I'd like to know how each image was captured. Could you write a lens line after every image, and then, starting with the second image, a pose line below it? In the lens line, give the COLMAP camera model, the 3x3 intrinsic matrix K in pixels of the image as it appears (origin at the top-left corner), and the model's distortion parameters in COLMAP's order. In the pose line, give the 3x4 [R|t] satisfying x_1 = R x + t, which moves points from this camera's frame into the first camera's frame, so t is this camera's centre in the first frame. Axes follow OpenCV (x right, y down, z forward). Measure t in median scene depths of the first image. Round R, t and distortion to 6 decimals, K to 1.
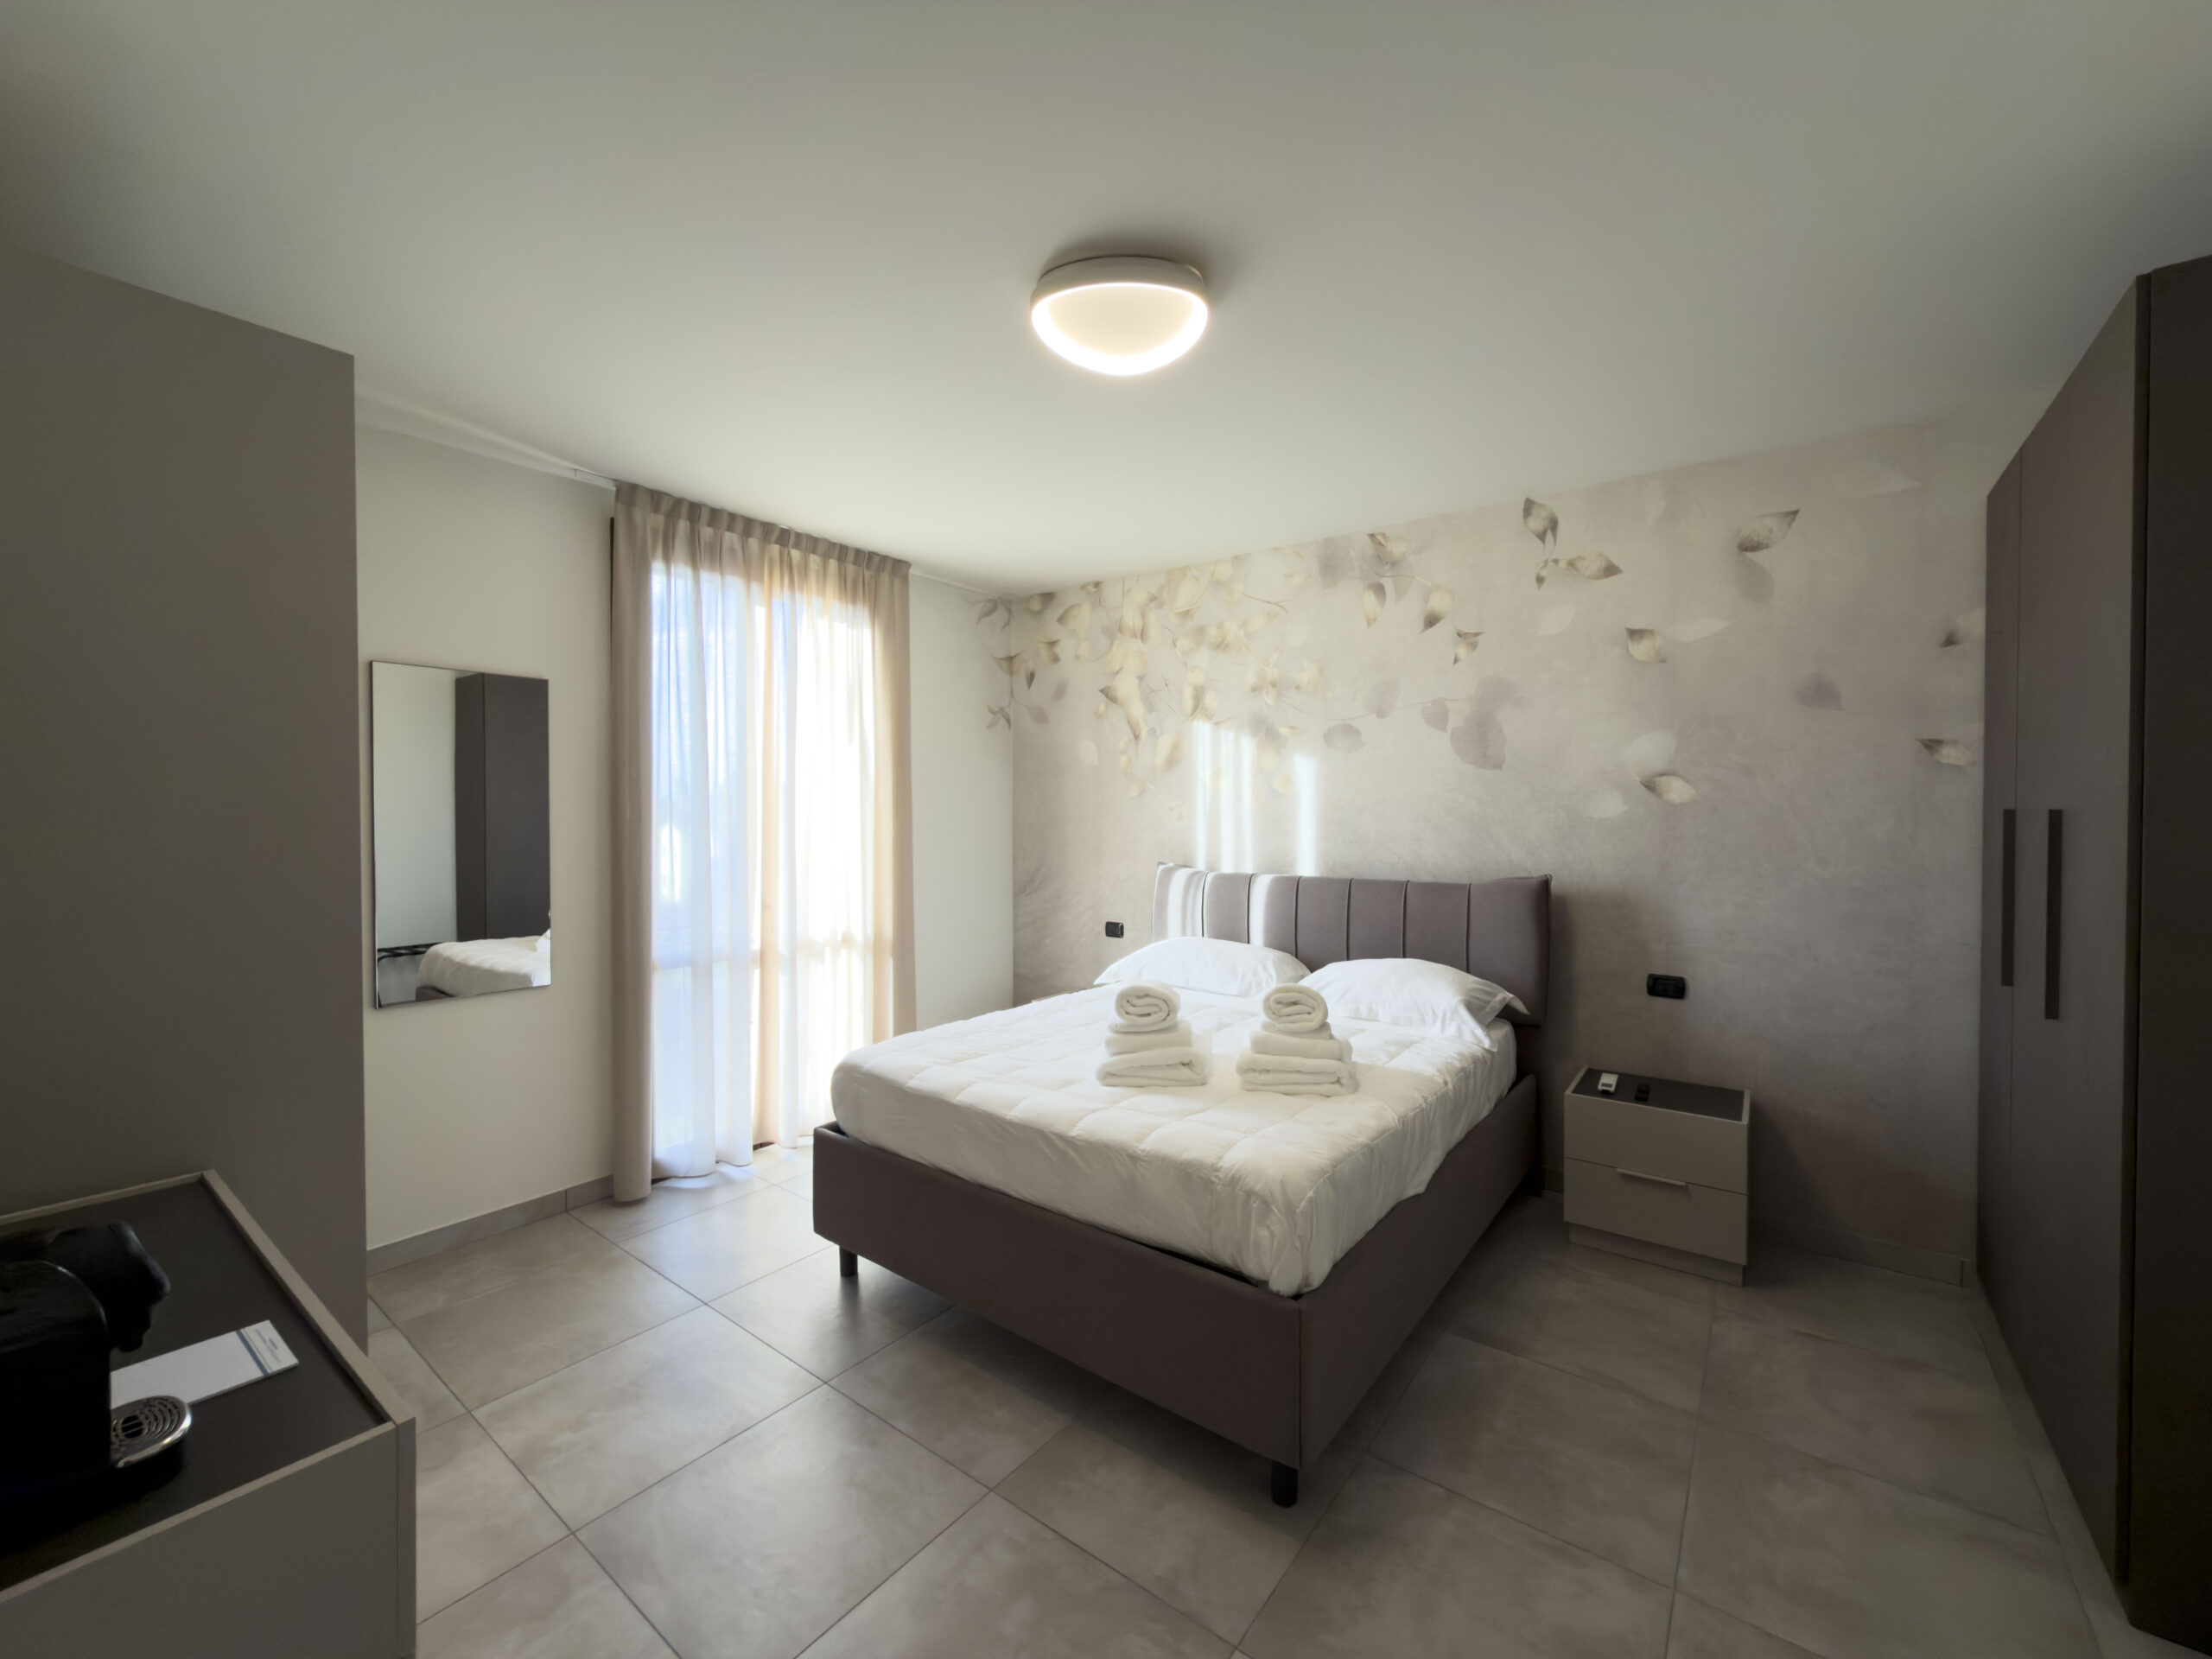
lens RADIAL K [[886.5, 0, 1103.3], [0, 886.5, 830.1], [0, 0, 1]] dist [0.001533, 0.000217]
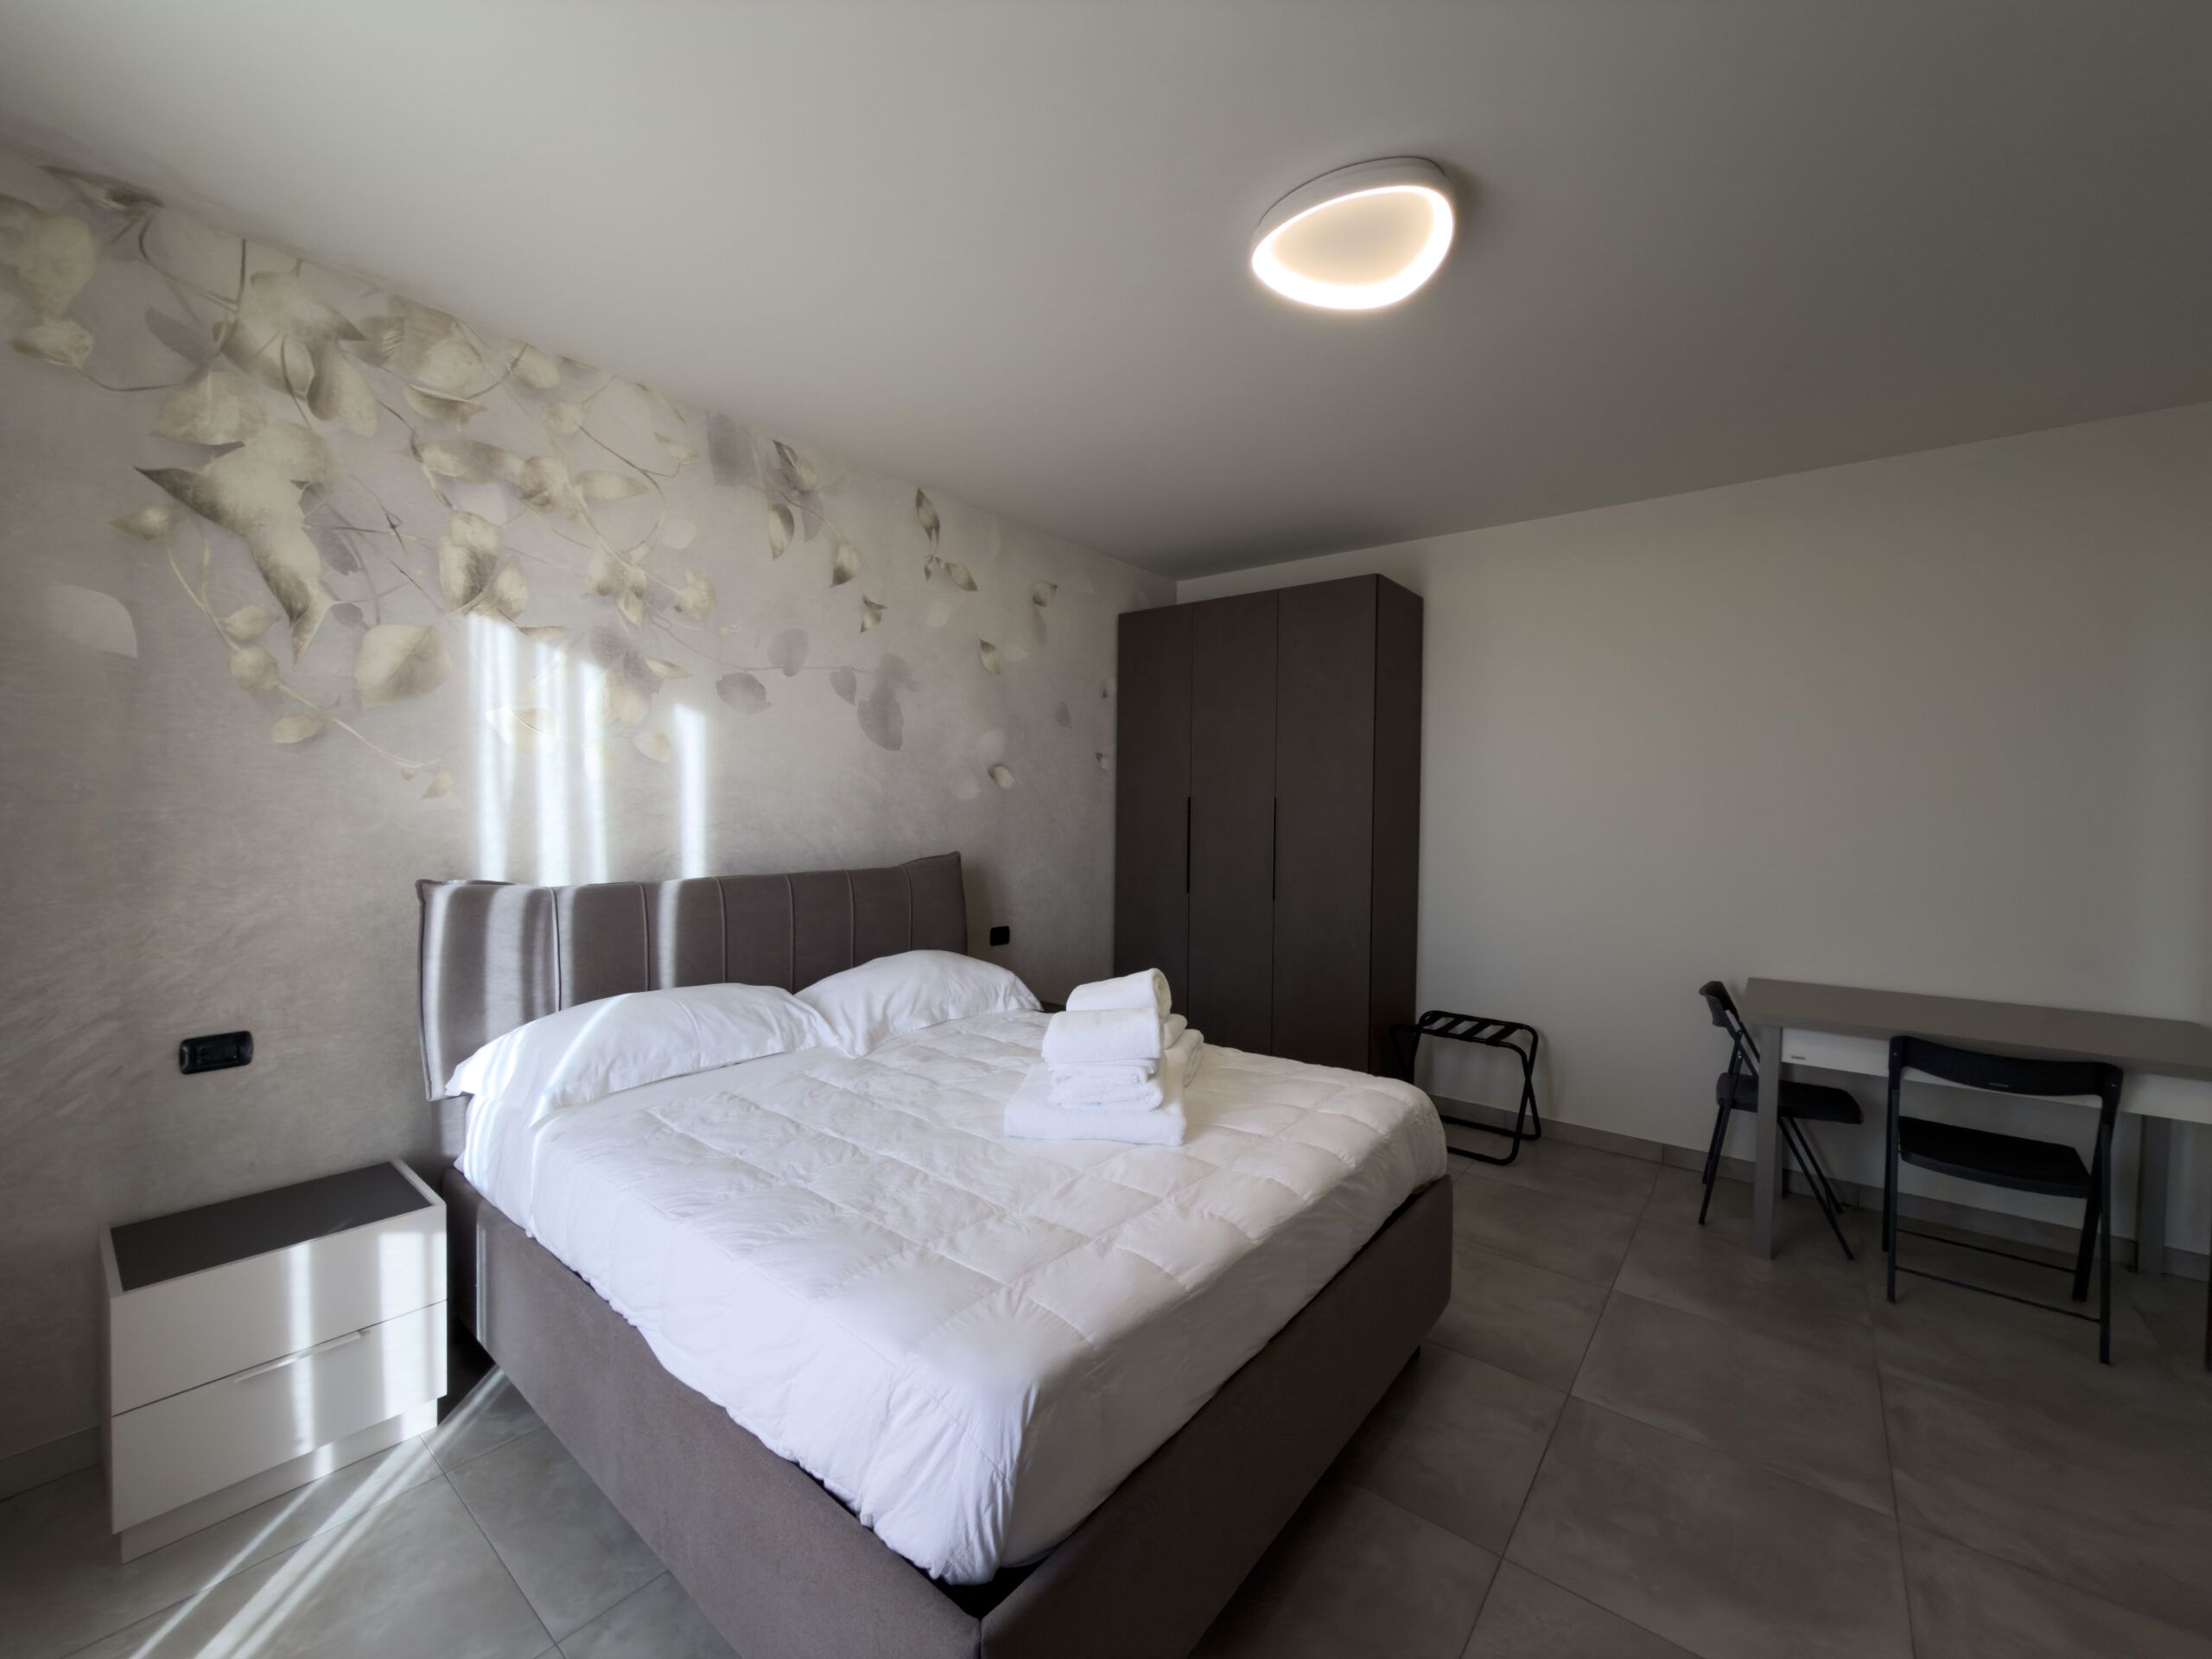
lens RADIAL K [[886.5, 0, 1103.3], [0, 886.5, 830.1], [0, 0, 1]] dist [0.001533, 0.000217]
pose [[0.011389, -0.027084, 0.999568, -0.464830], [0.007877, 0.999605, 0.026996, -0.003285], [-0.999904, 0.007566, 0.011598, 0.645374]]
